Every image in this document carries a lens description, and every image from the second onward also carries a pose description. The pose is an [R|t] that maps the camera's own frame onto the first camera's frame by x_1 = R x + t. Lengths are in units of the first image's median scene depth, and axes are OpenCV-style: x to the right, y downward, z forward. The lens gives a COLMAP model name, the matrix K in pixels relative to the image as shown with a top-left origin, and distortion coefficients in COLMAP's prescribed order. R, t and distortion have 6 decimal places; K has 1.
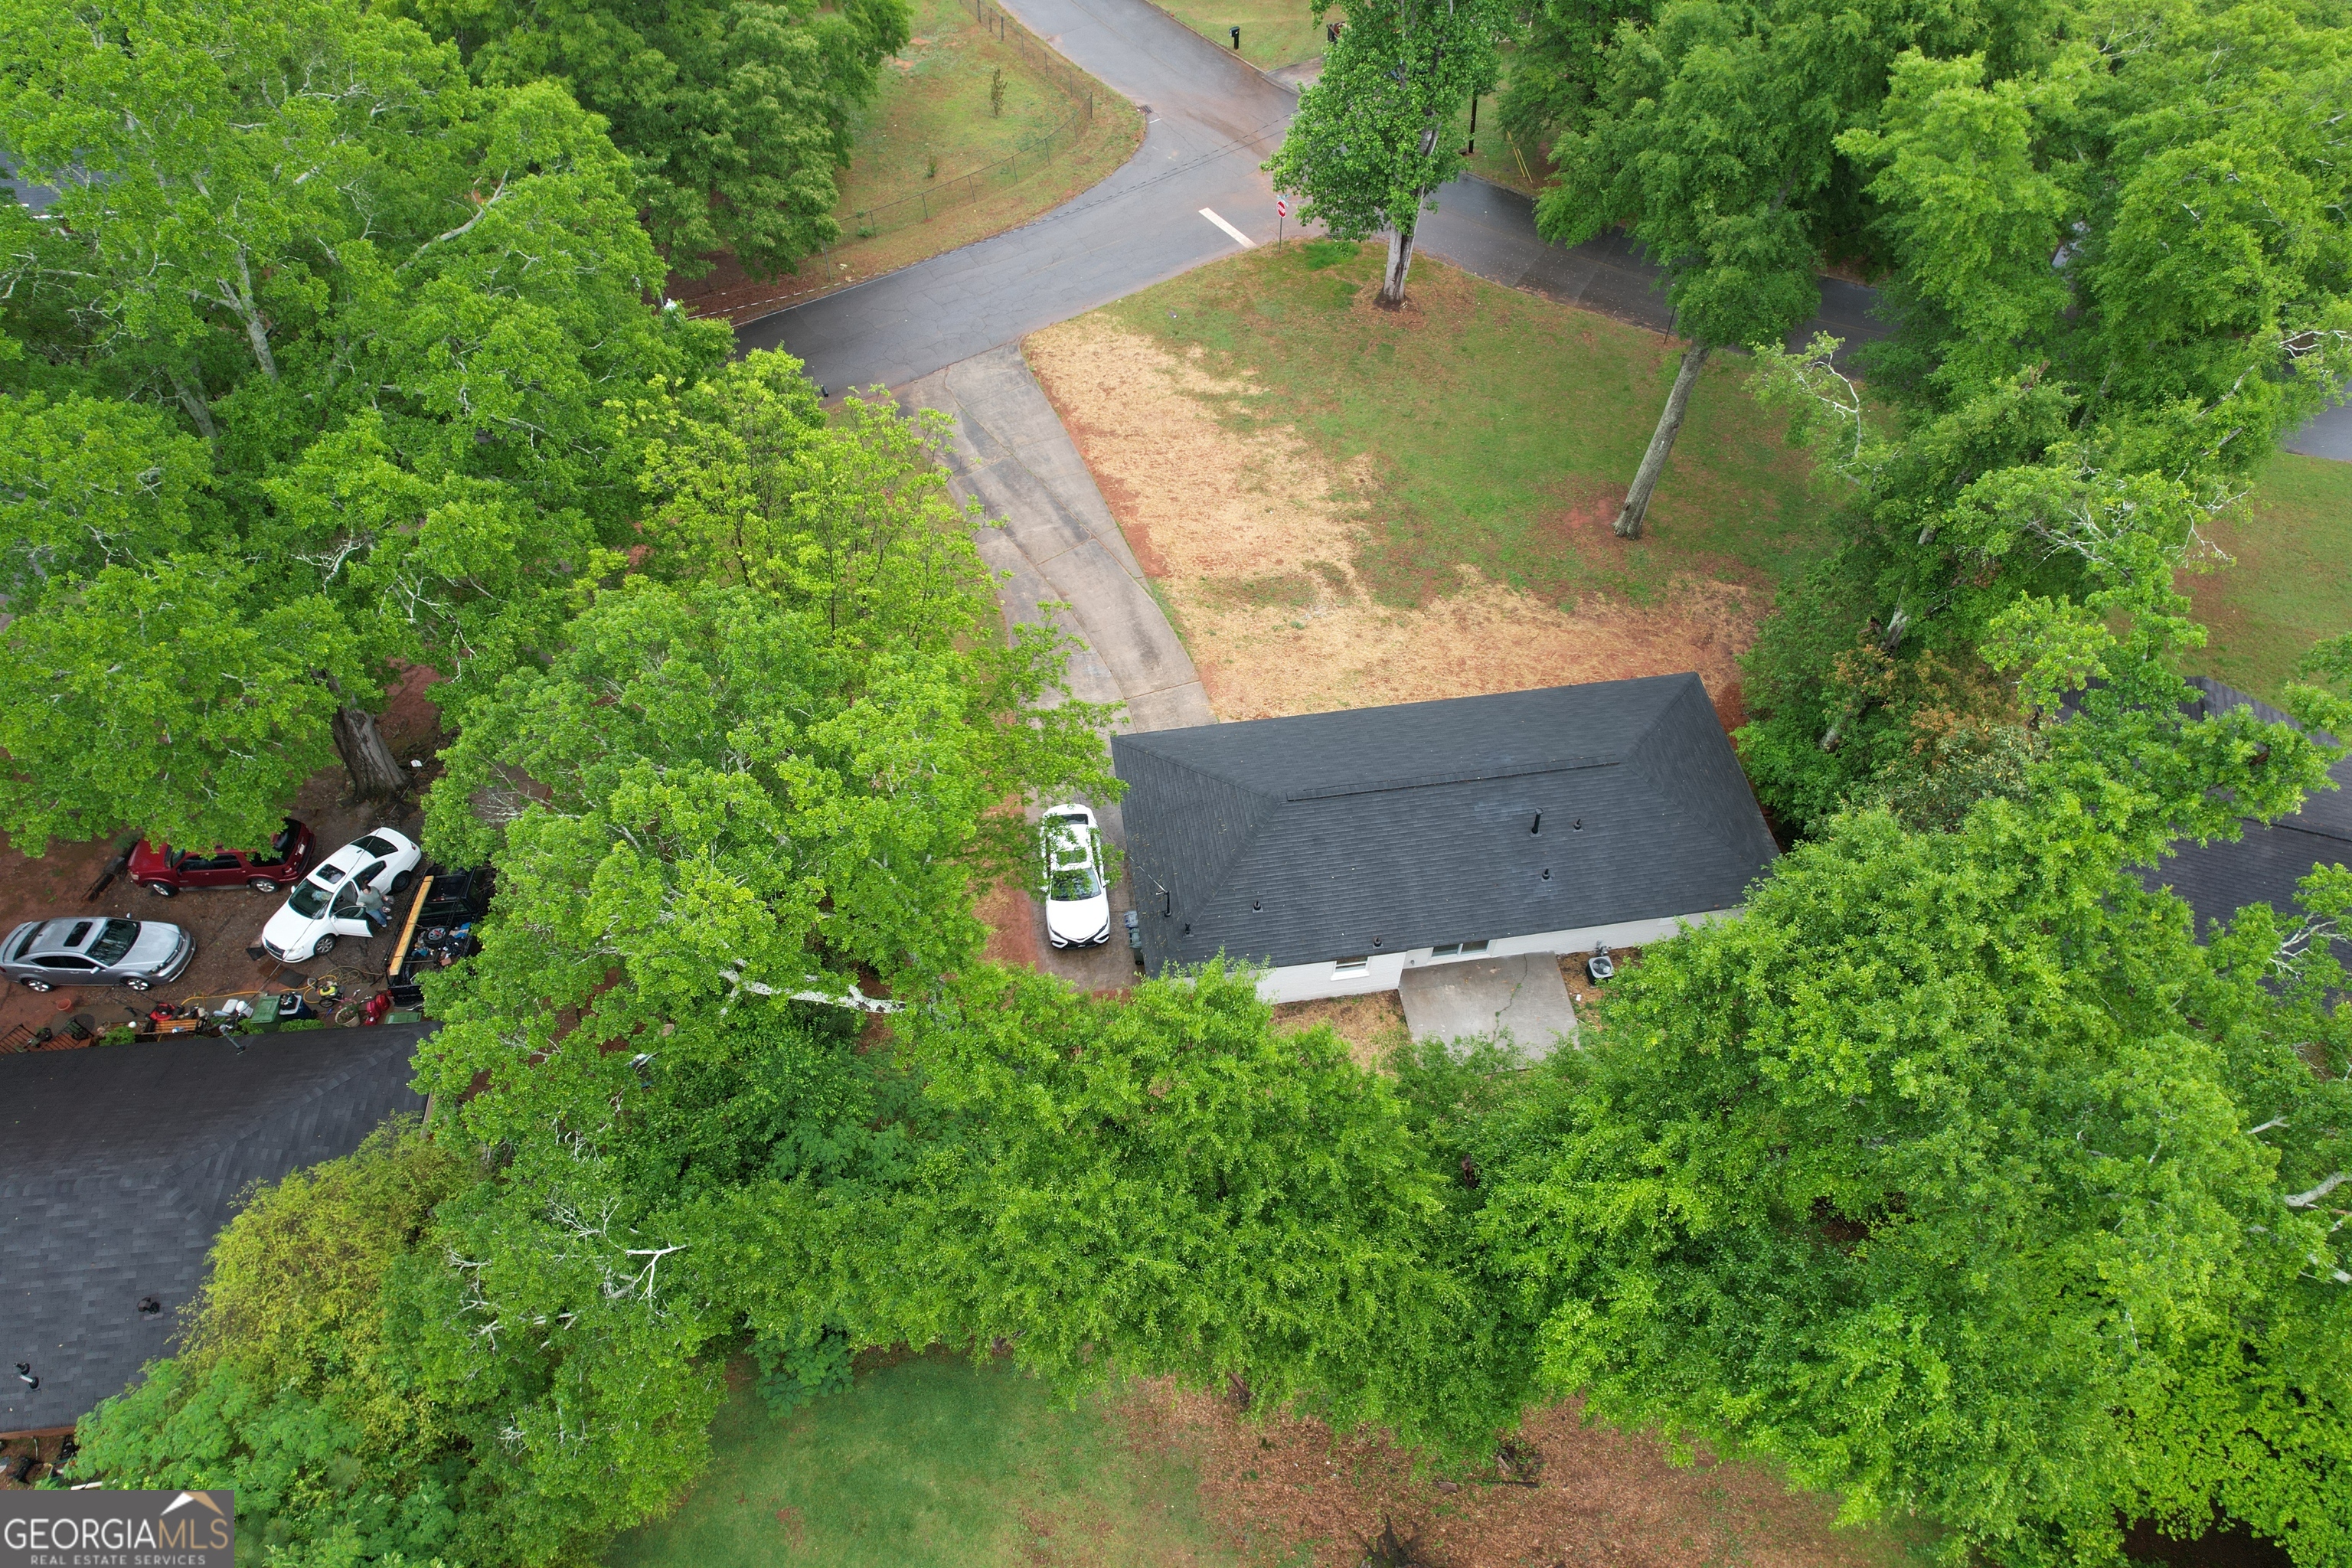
lens RADIAL K [[1509.7, 0, 1174.3], [0, 1509.7, 771.3], [0, 0, 1]] dist [-0.075130, 0.064466]
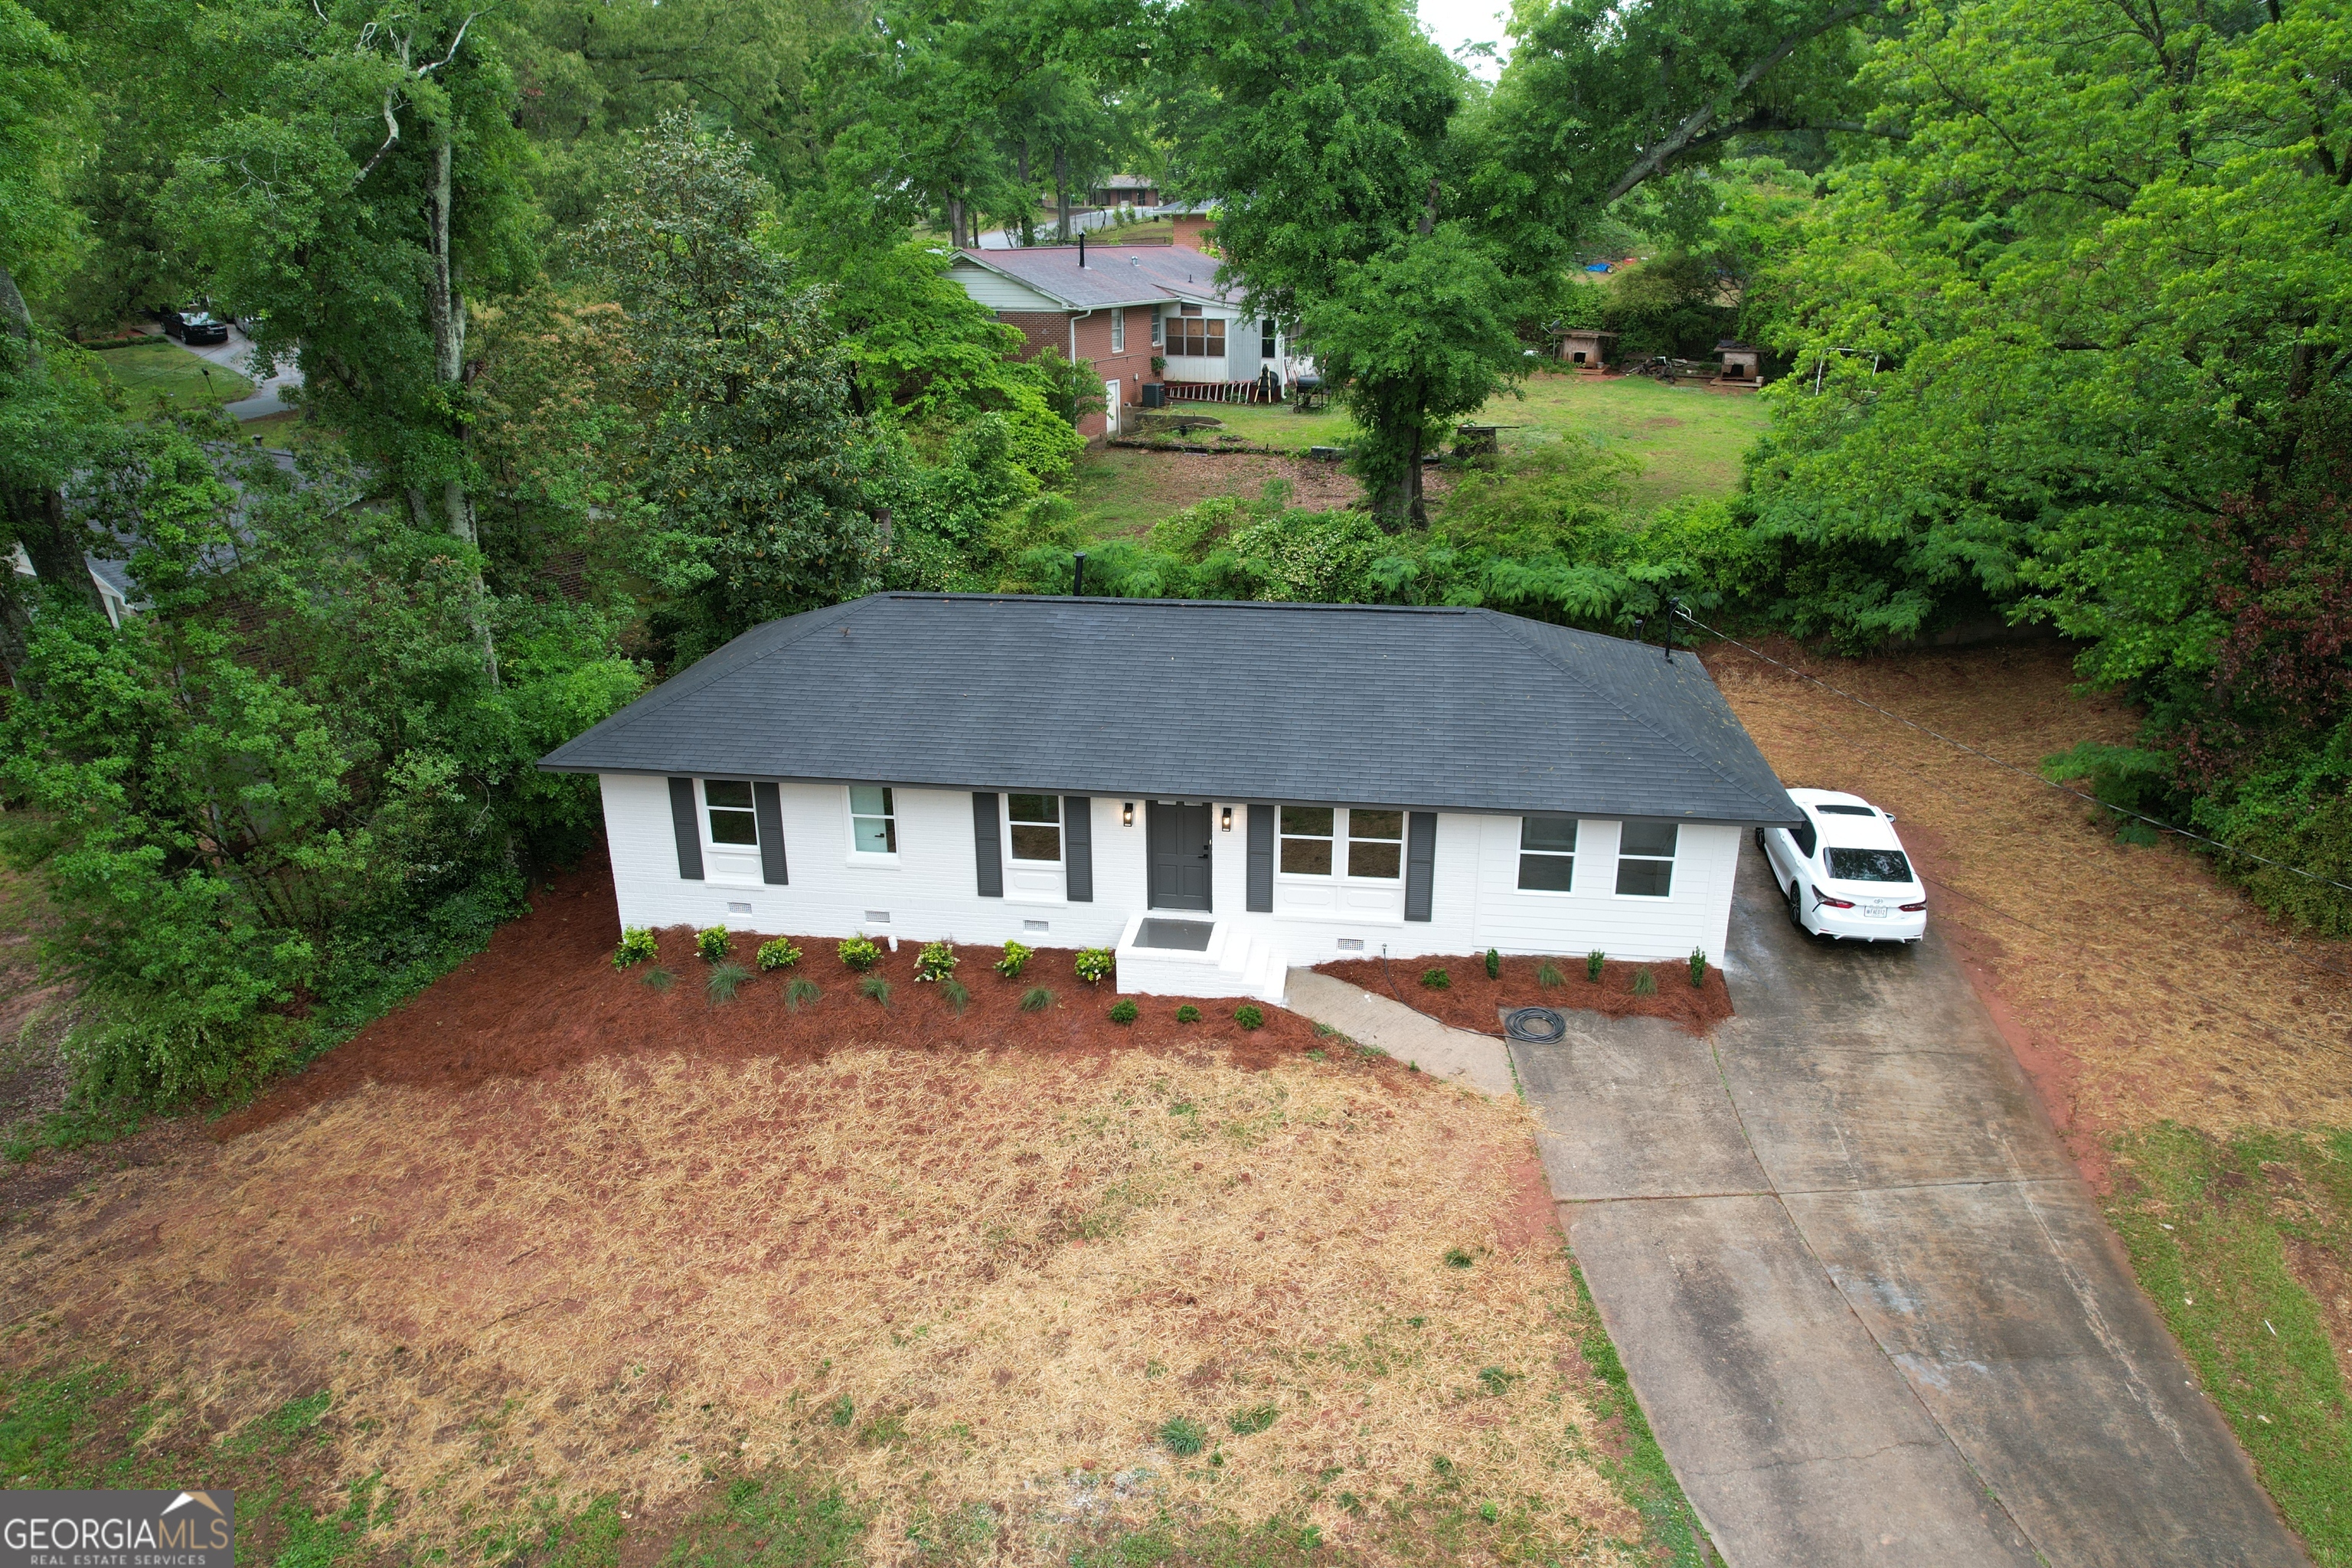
lens RADIAL K [[1509.7, 0, 1180.1], [0, 1509.7, 775.2], [0, 0, 1]] dist [-0.075130, 0.064466]
pose [[-0.960136, -0.087002, 0.265650, 0.015449], [0.227640, 0.308186, 0.923689, -0.382570], [-0.162232, 0.947339, -0.276095, 0.908773]]
